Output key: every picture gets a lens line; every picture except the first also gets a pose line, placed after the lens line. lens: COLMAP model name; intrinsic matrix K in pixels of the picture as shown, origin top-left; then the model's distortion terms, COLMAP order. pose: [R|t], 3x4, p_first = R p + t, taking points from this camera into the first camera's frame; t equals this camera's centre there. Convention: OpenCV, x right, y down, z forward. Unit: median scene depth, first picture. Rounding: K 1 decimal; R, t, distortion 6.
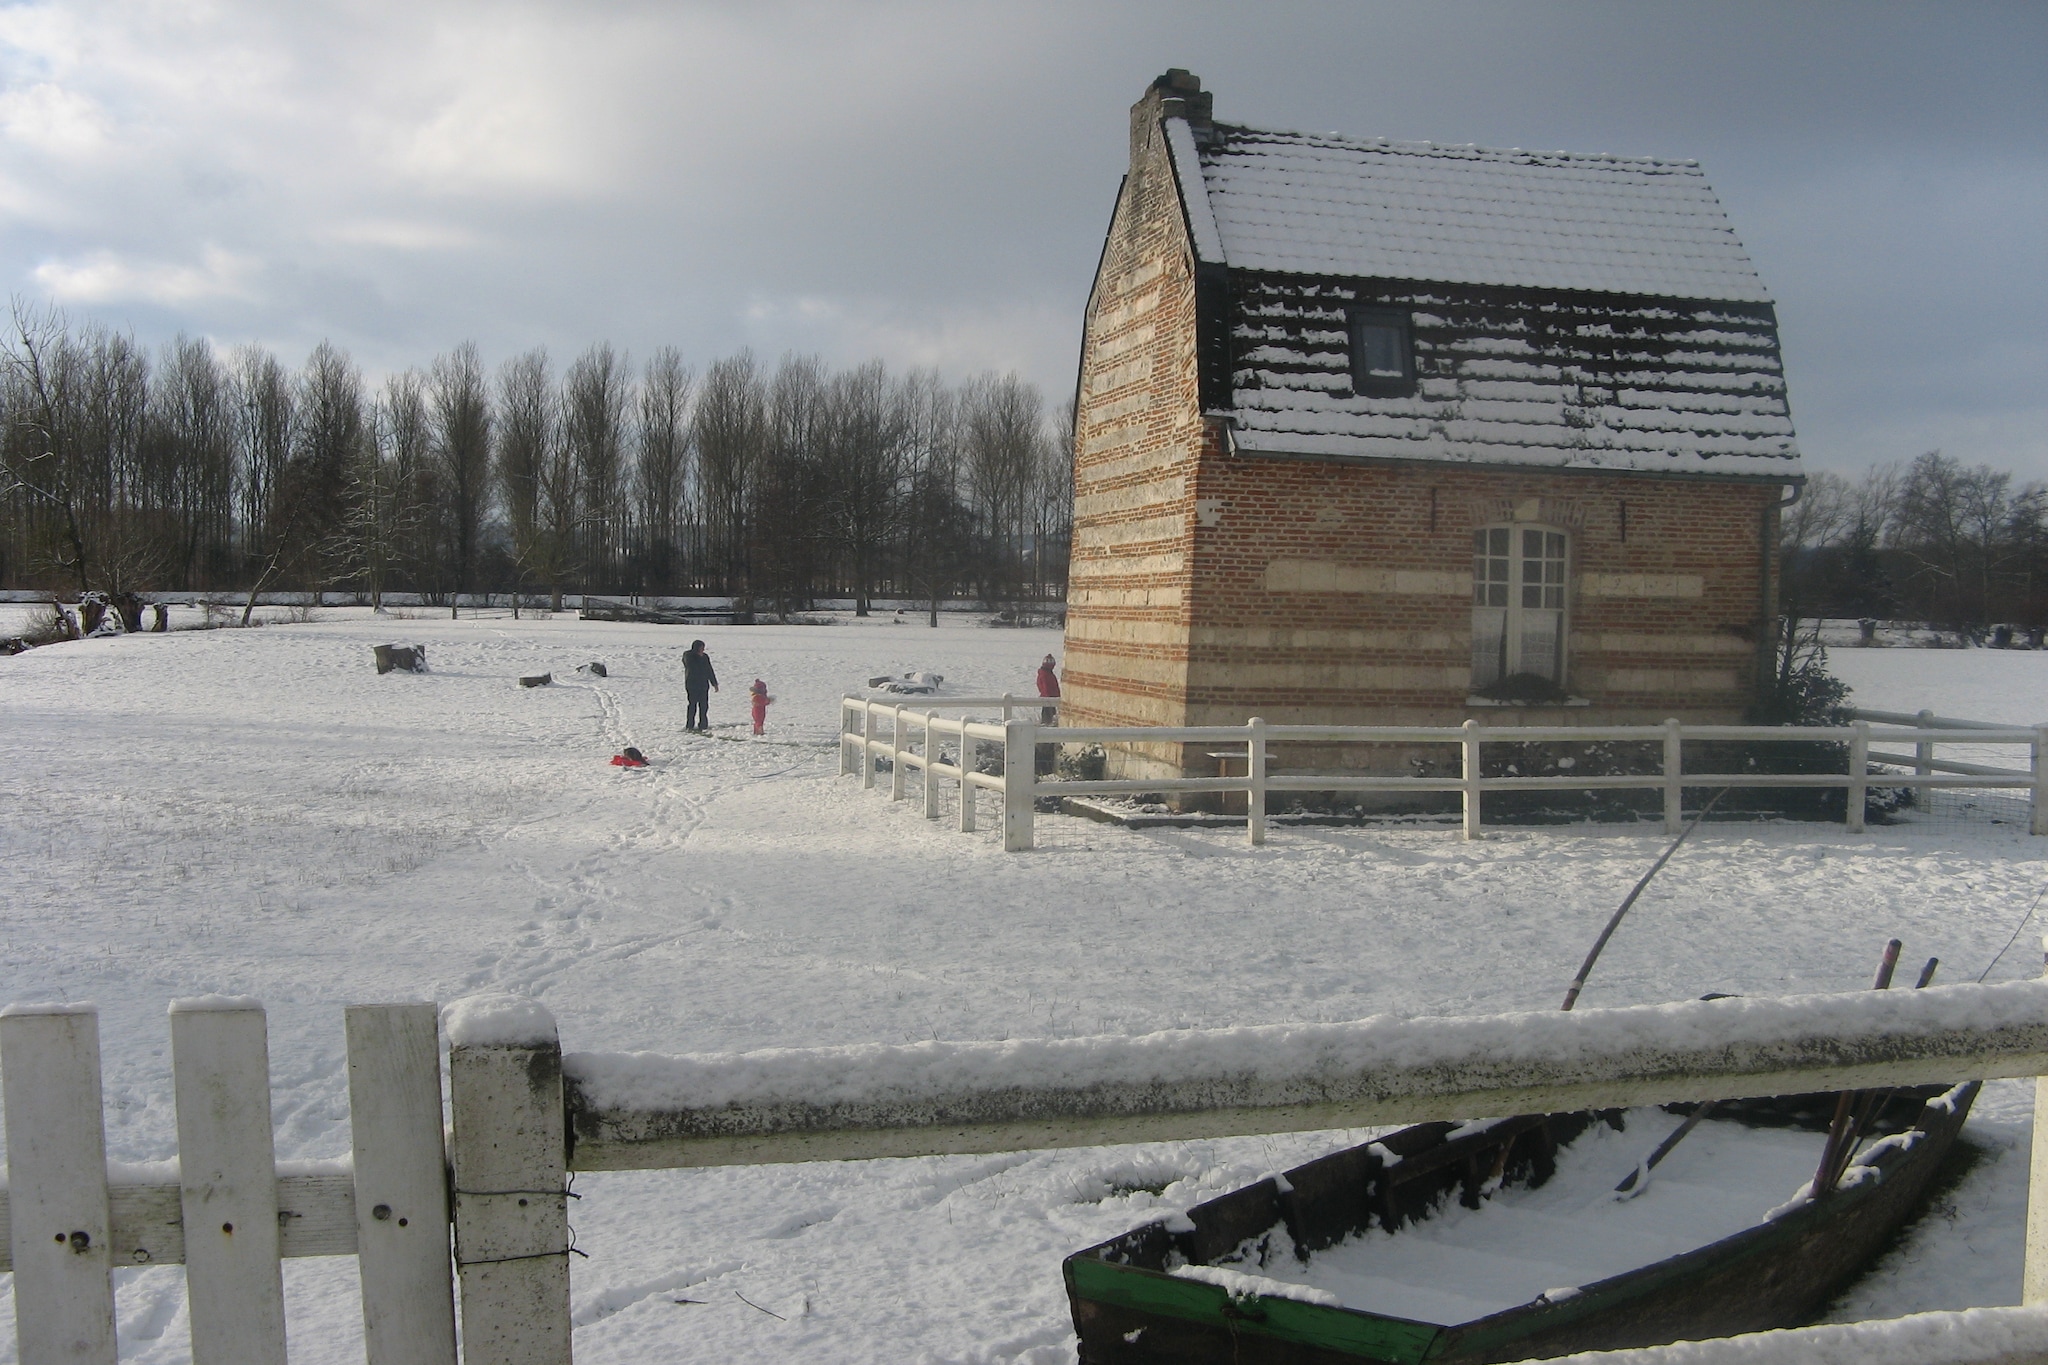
lens RADIAL K [[2105.3, 0, 1022.6], [0, 2105.3, 762.4], [0, 0, 1]] dist [-0.224679, 0.002019]
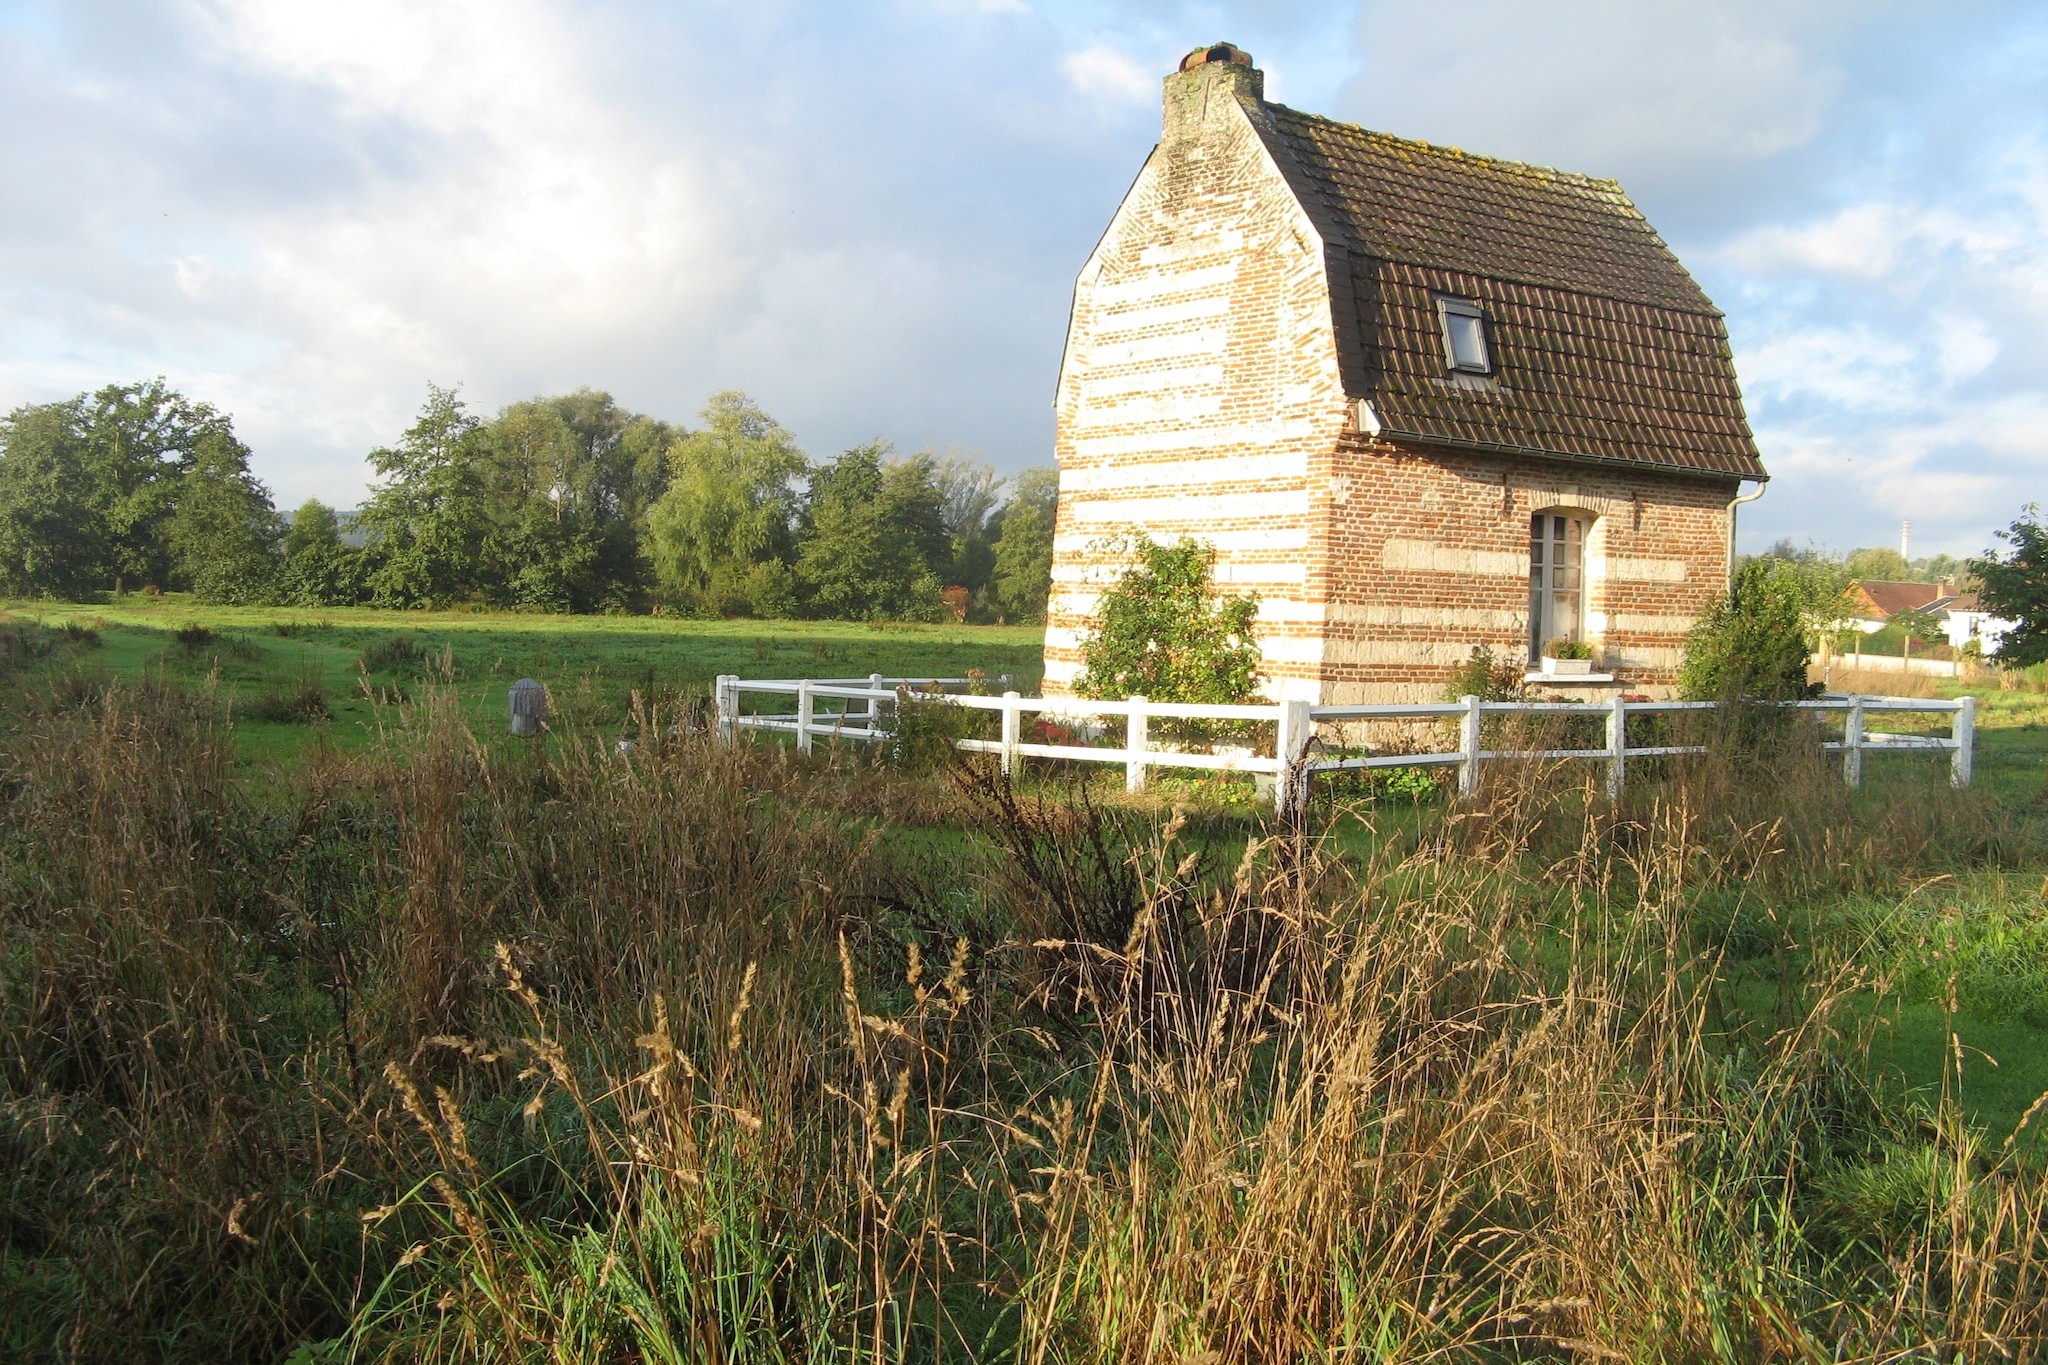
lens RADIAL K [[2105.3, 0, 1022.6], [0, 2105.3, 762.4], [0, 0, 1]] dist [-0.224679, 0.002019]
pose [[0.915752, -0.020767, 0.401207, -0.446715], [0.019070, 0.999784, 0.008224, 0.000306], [-0.401292, 0.000120, 0.915950, 0.140137]]
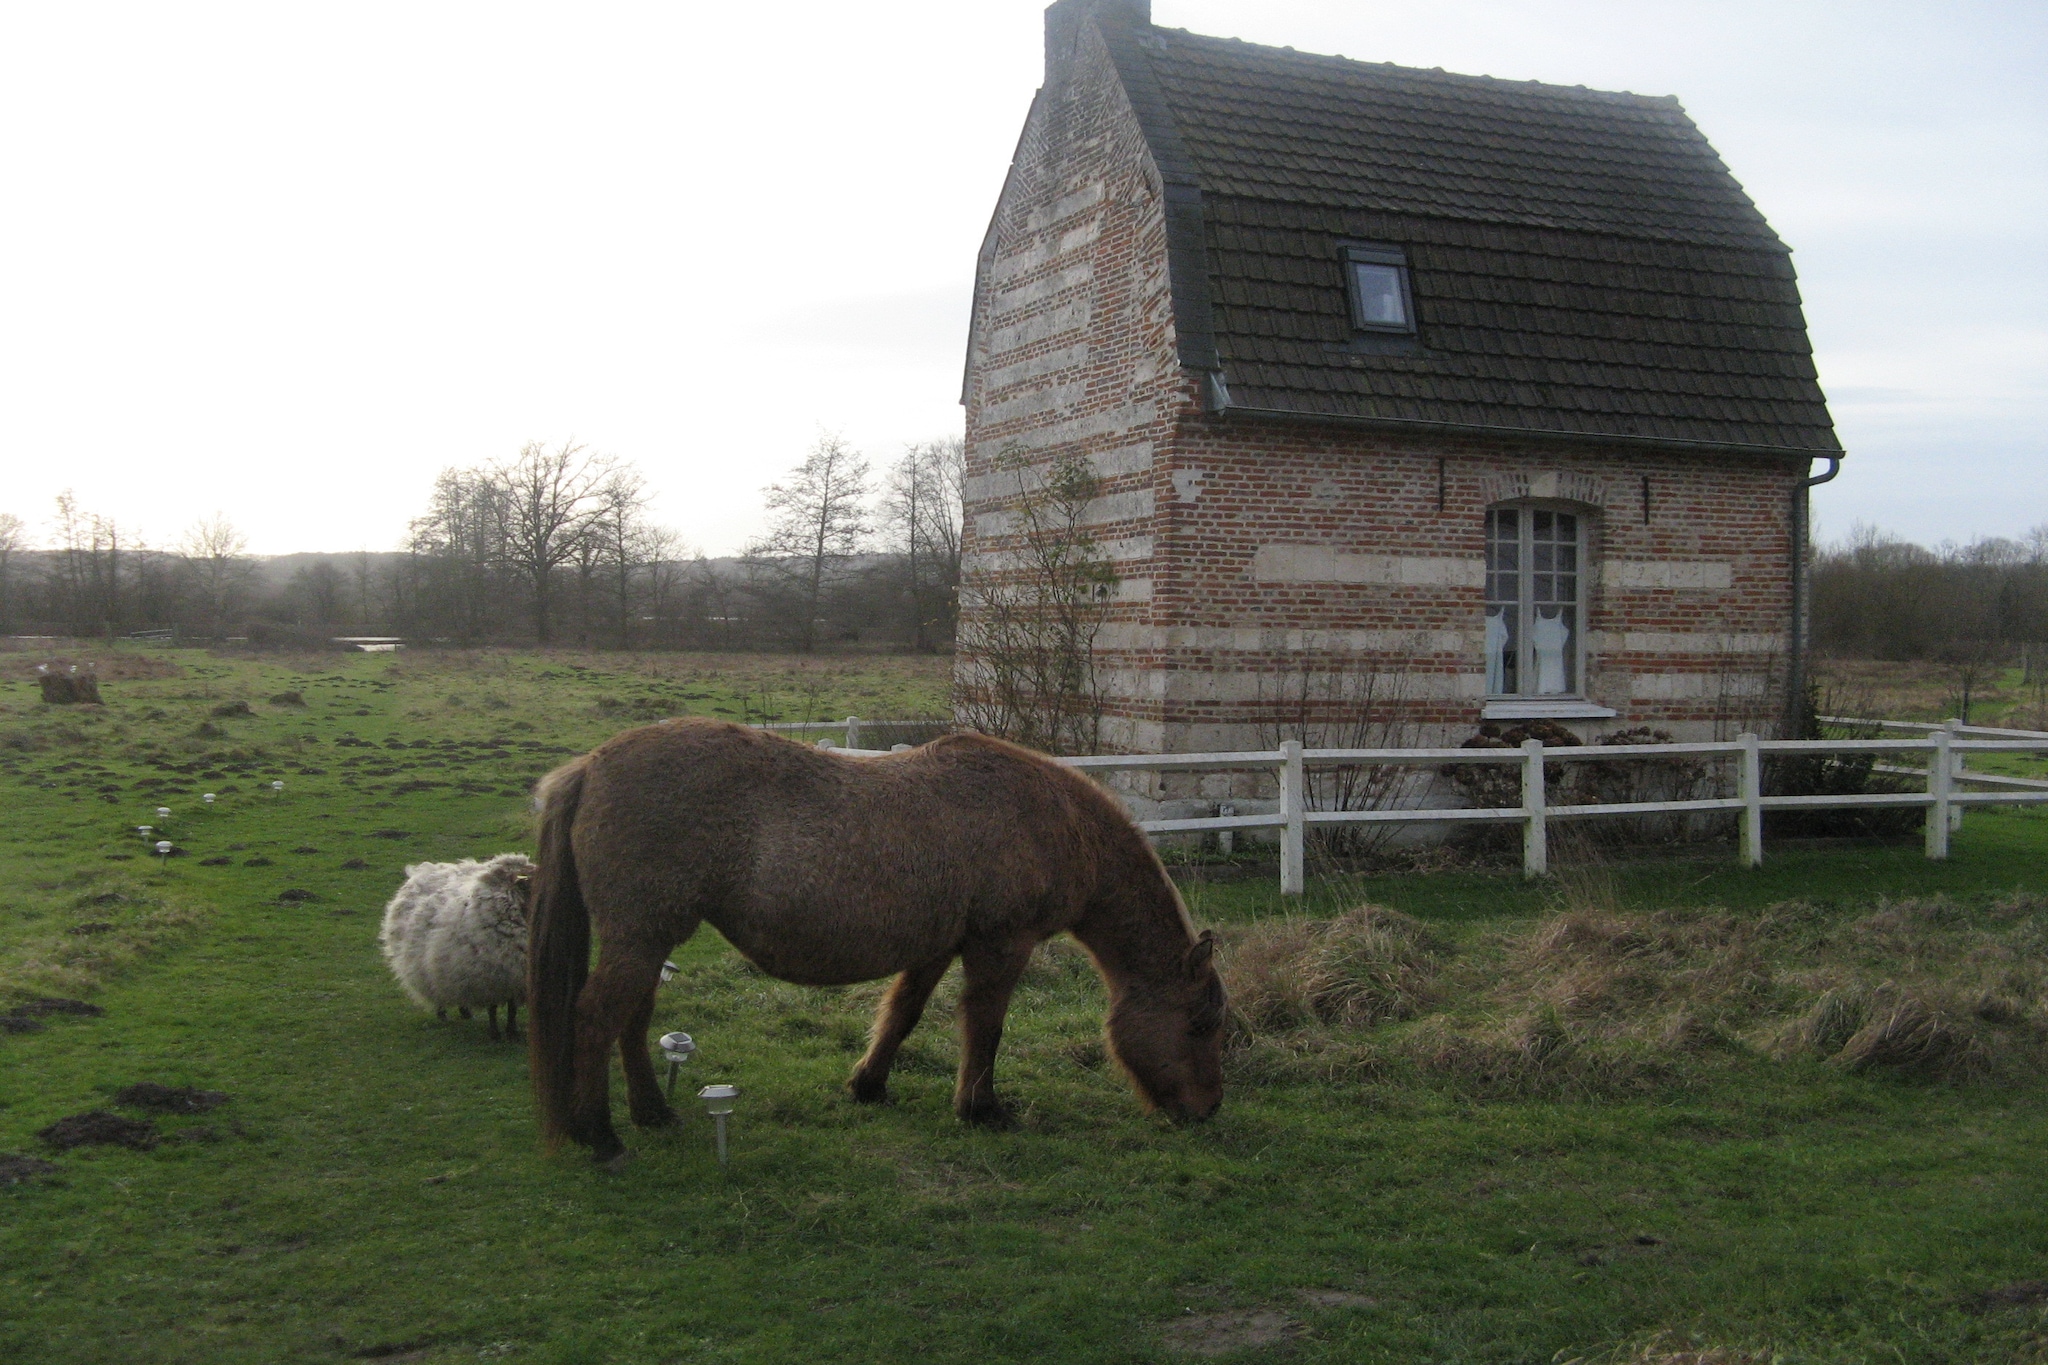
lens RADIAL K [[2105.3, 0, 1022.6], [0, 2105.3, 762.4], [0, 0, 1]] dist [-0.224679, 0.002019]
pose [[0.985868, -0.019169, 0.166422, -0.108948], [0.021534, 0.999691, -0.012420, -0.003419], [-0.166133, 0.015828, 0.985976, 0.208482]]
